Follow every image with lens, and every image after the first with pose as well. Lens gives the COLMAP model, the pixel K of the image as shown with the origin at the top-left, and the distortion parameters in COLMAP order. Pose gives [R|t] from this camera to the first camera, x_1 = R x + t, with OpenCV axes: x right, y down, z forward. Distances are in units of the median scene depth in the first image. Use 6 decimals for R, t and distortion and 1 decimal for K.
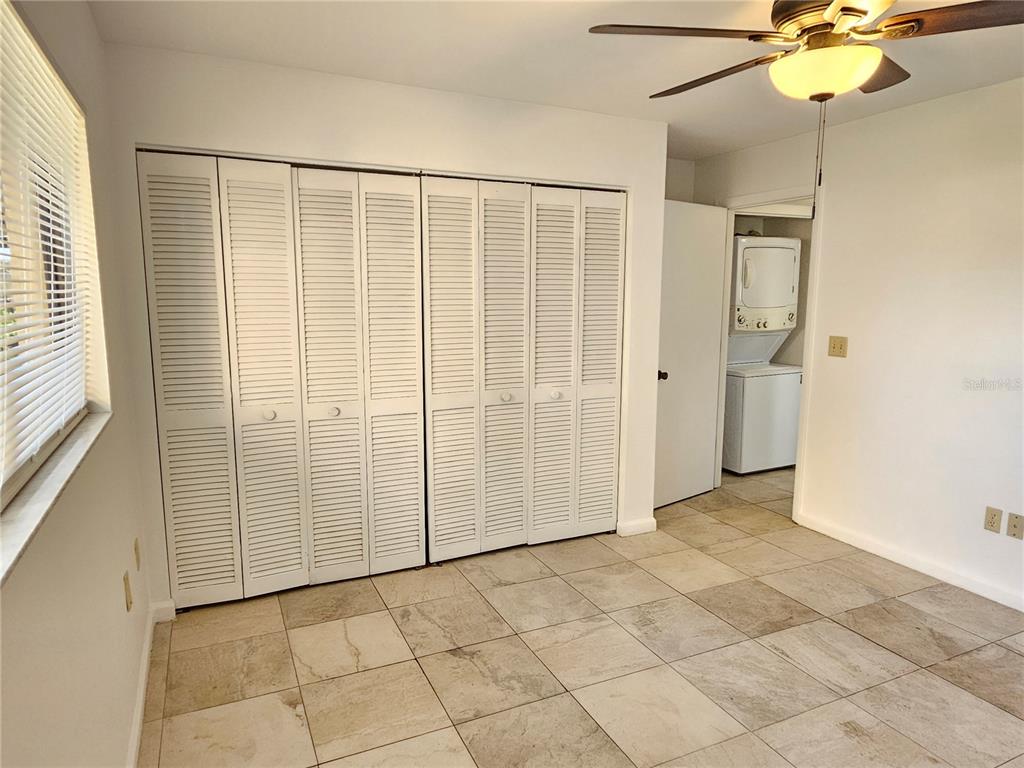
lens RADIAL K [[659.8, 0, 517.7], [0, 659.8, 384.3], [0, 0, 1]] dist [0.006761, -0.000493]
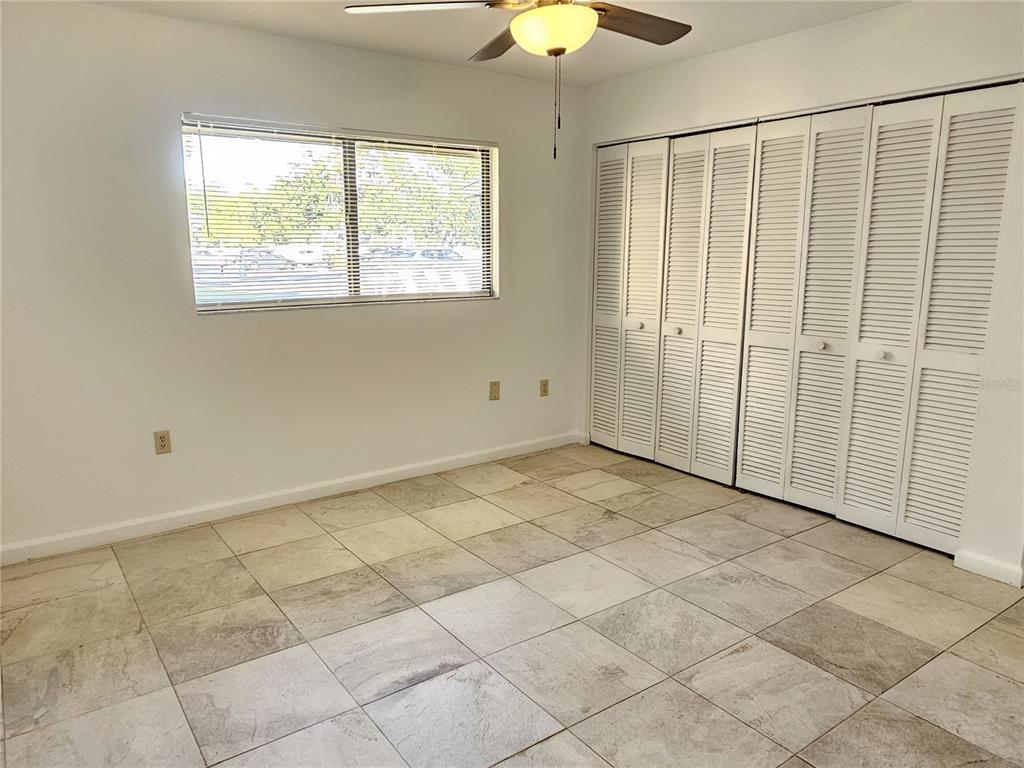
lens RADIAL K [[717.9, 0, 494.5], [0, 717.9, 384.2], [0, 0, 1]] dist [0.004939, -0.004299]
pose [[0.169939, 0.178407, -0.969171, 0.998058], [-0.136552, 0.978251, 0.156135, -0.025599], [0.975948, 0.105809, 0.190605, 0.407229]]
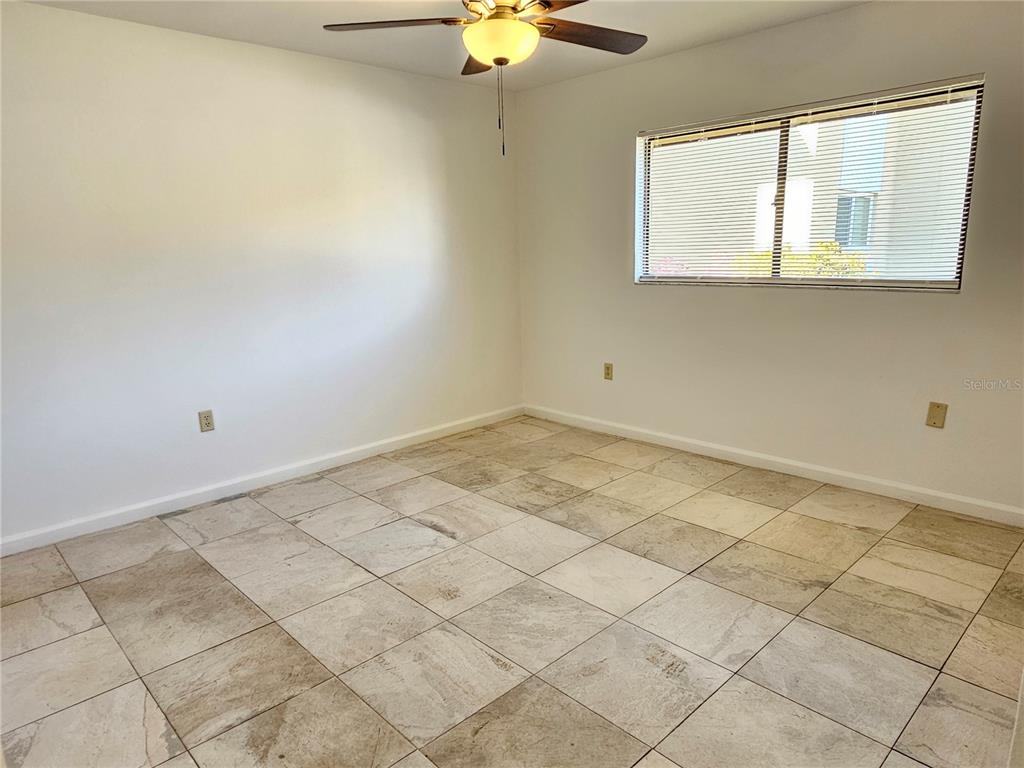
lens RADIAL K [[659.8, 0, 512.9], [0, 659.8, 388.1], [0, 0, 1]] dist [0.006761, -0.000493]
pose [[-0.949421, 0.086884, -0.301746, 0.504298], [-0.022688, 0.939465, 0.341893, -0.153083], [0.313185, 0.331447, -0.889976, 1.361578]]
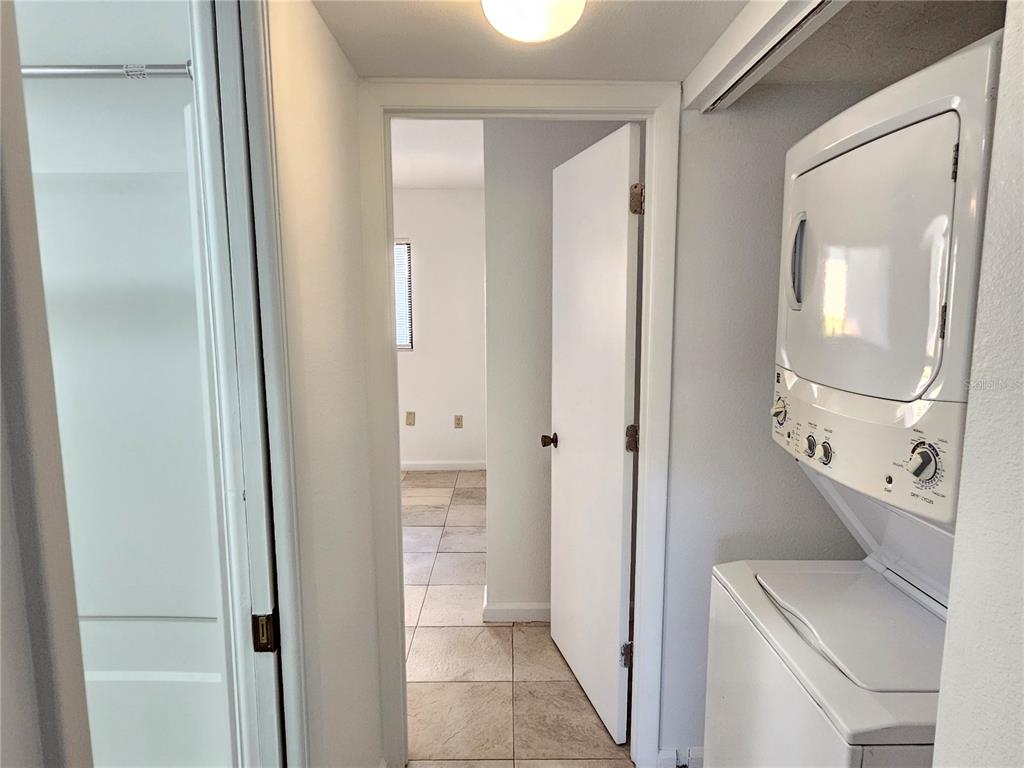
lens RADIAL K [[659.8, 0, 512.5], [0, 659.8, 383.2], [0, 0, 1]] dist [0.006761, -0.000493]
pose [[-0.419856, 0.112815, -0.900552, 1.082586], [-0.130732, 0.974379, 0.183014, -0.243742], [0.898126, 0.194571, -0.394351, 1.620994]]
